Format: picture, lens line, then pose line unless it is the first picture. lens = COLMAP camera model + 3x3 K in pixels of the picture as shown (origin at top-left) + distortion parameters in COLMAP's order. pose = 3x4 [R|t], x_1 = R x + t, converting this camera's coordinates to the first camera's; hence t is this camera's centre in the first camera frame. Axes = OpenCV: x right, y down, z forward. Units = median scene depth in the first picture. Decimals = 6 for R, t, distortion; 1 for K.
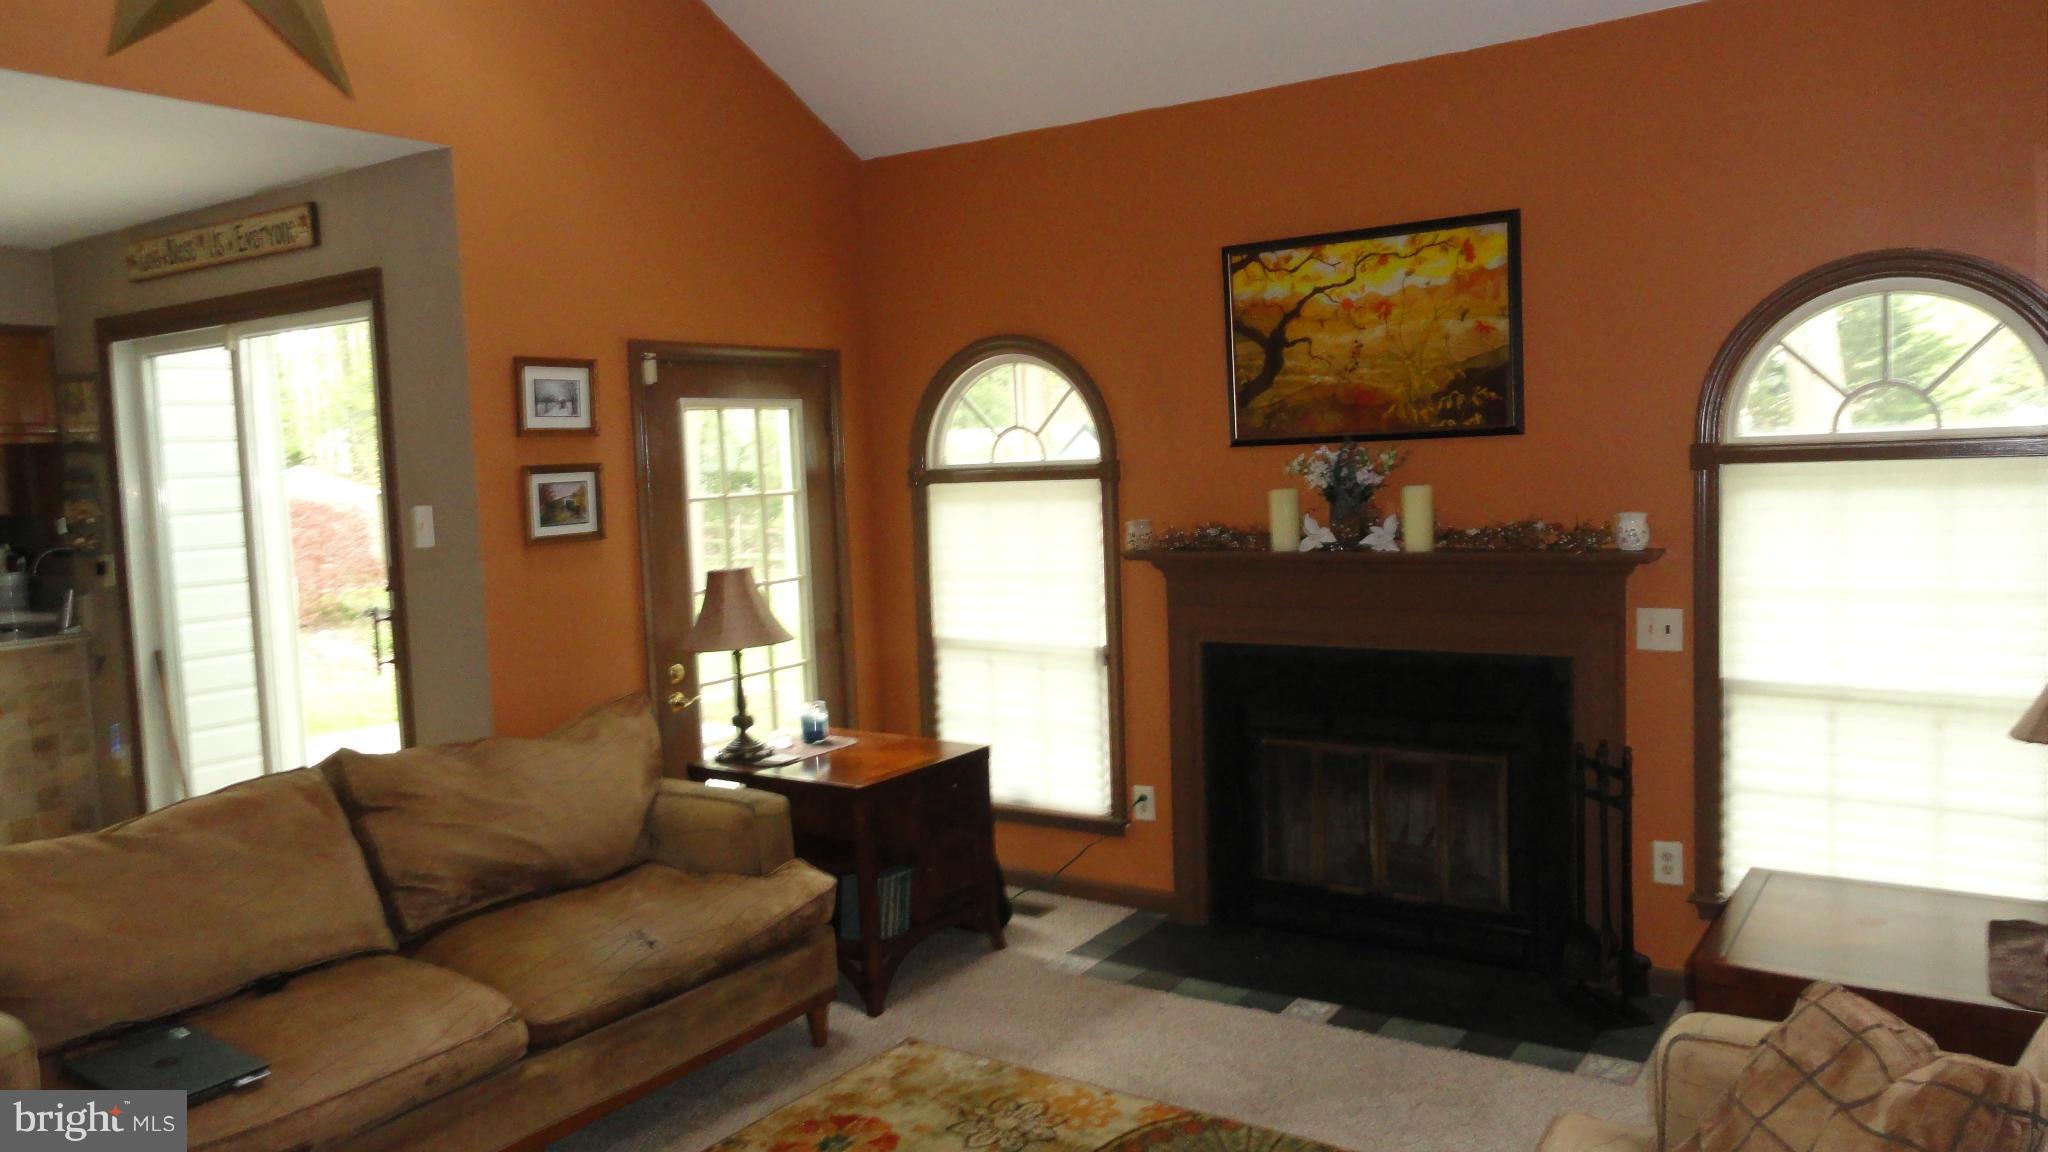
lens RADIAL K [[1429.6, 0, 1019.9], [0, 1429.6, 562.2], [0, 0, 1]] dist [-0.006139, 0.009312]
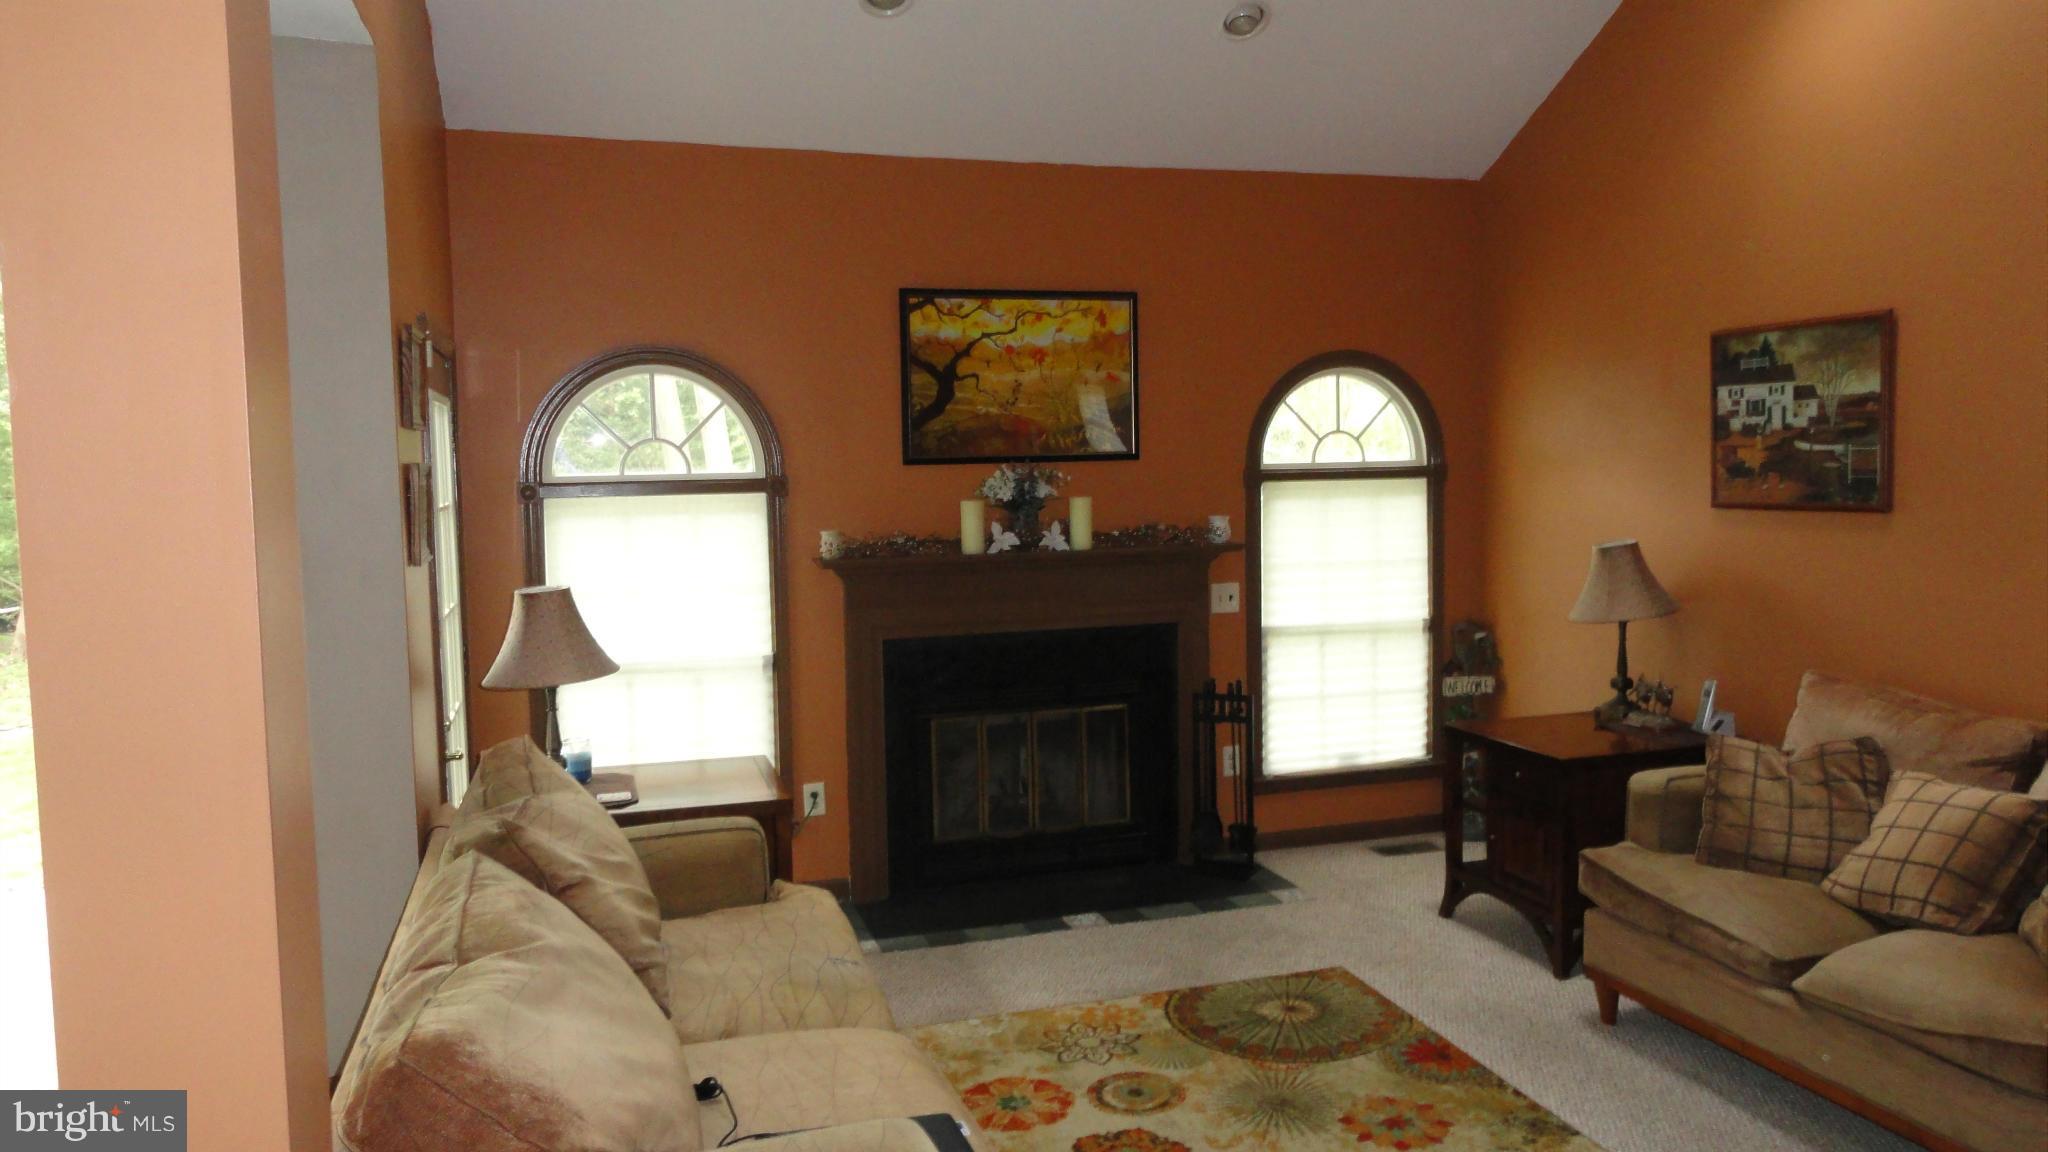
lens RADIAL K [[1429.6, 0, 1018.7], [0, 1429.6, 562.9], [0, 0, 1]] dist [-0.006139, 0.009312]
pose [[0.620914, -0.027110, 0.783410, -0.753999], [0.054136, 0.998499, -0.008353, 0.012415], [-0.782007, 0.047597, 0.621449, 0.253379]]
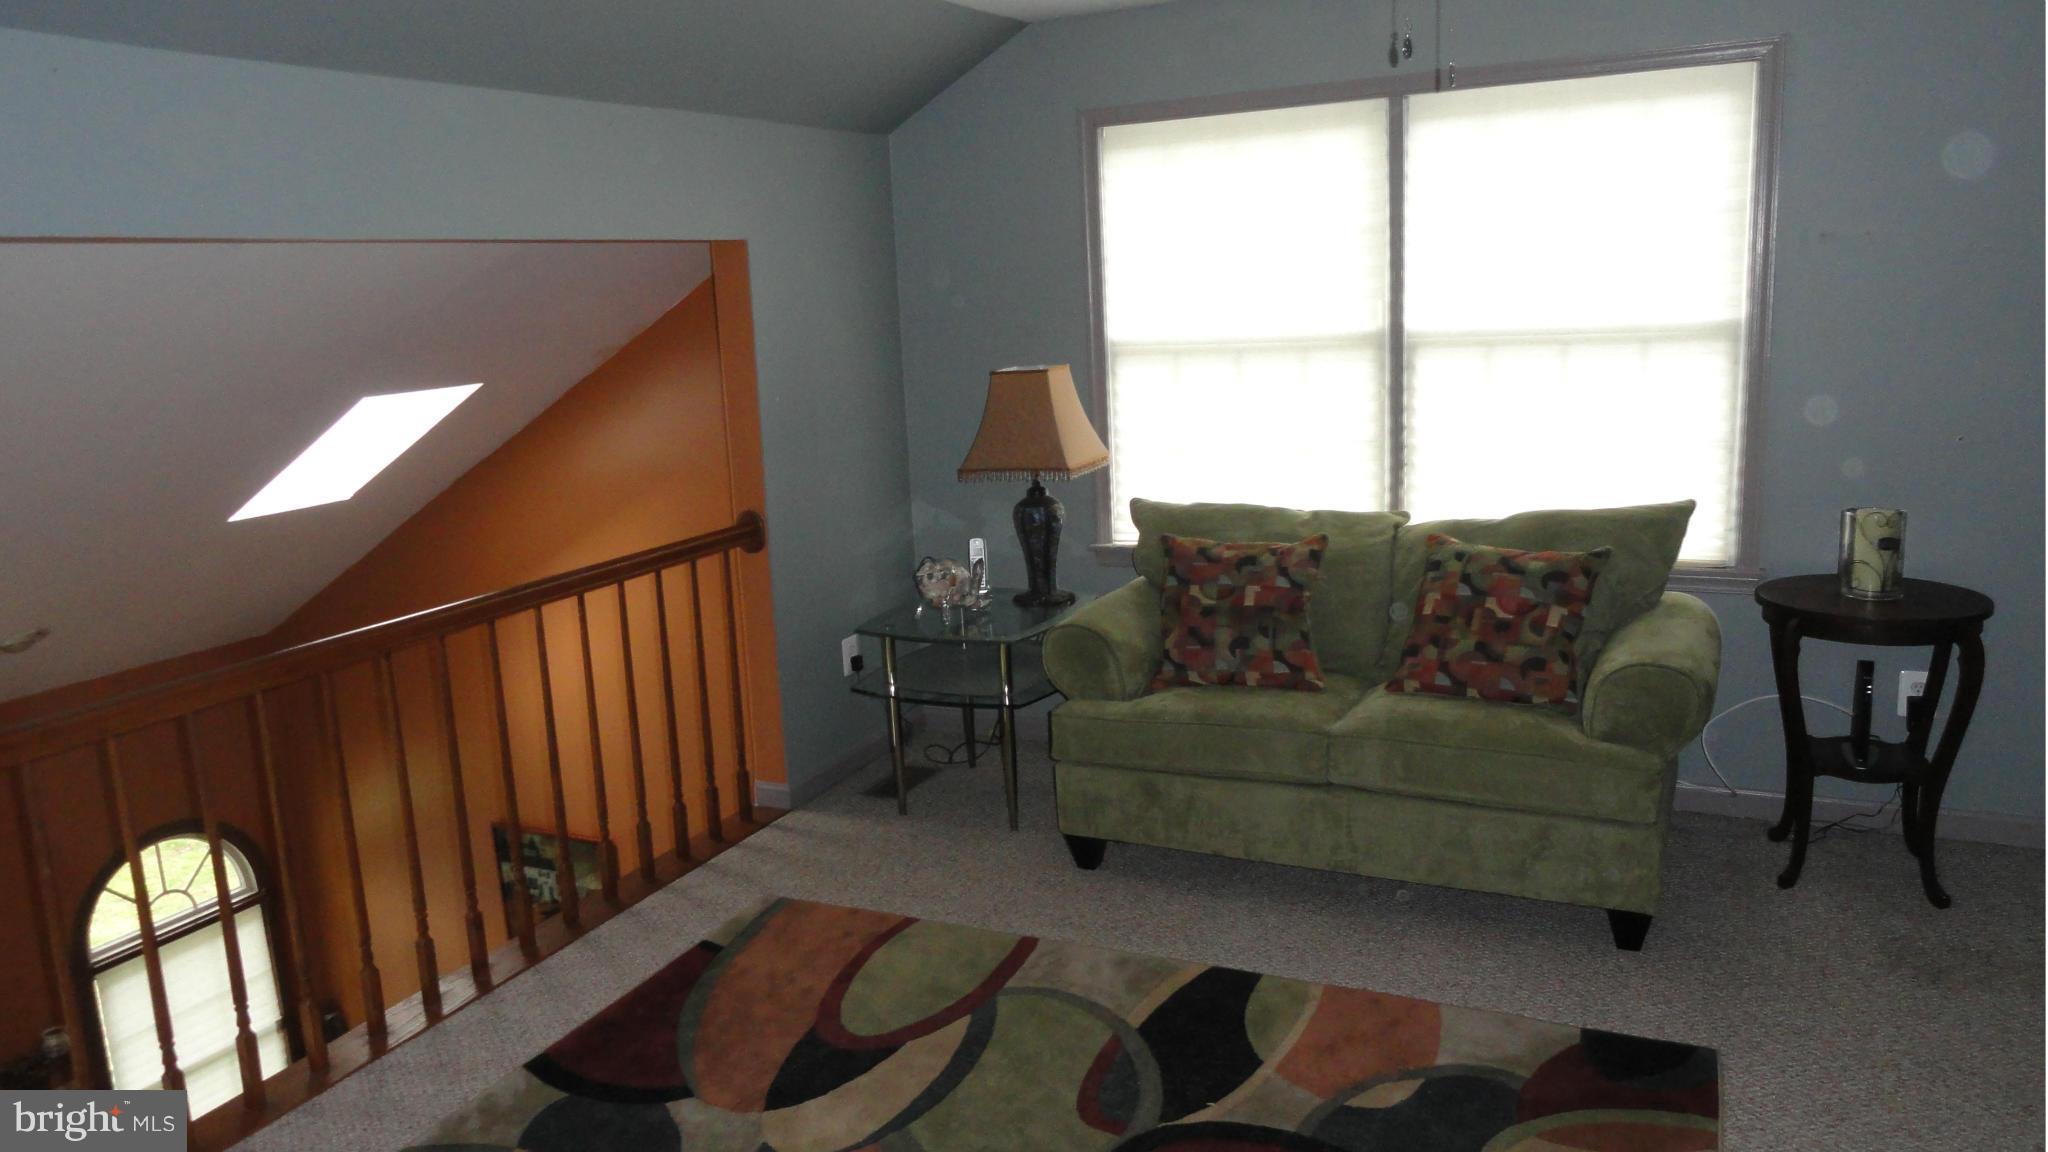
lens RADIAL K [[1429.6, 0, 1053.9], [0, 1429.6, 563.6], [0, 0, 1]] dist [-0.006139, 0.009312]
pose [[-0.154978, -0.145643, 0.977123, -1.018323], [0.126562, 0.977996, 0.165847, -0.574223], [-0.979777, 0.149370, -0.133135, 0.106076]]
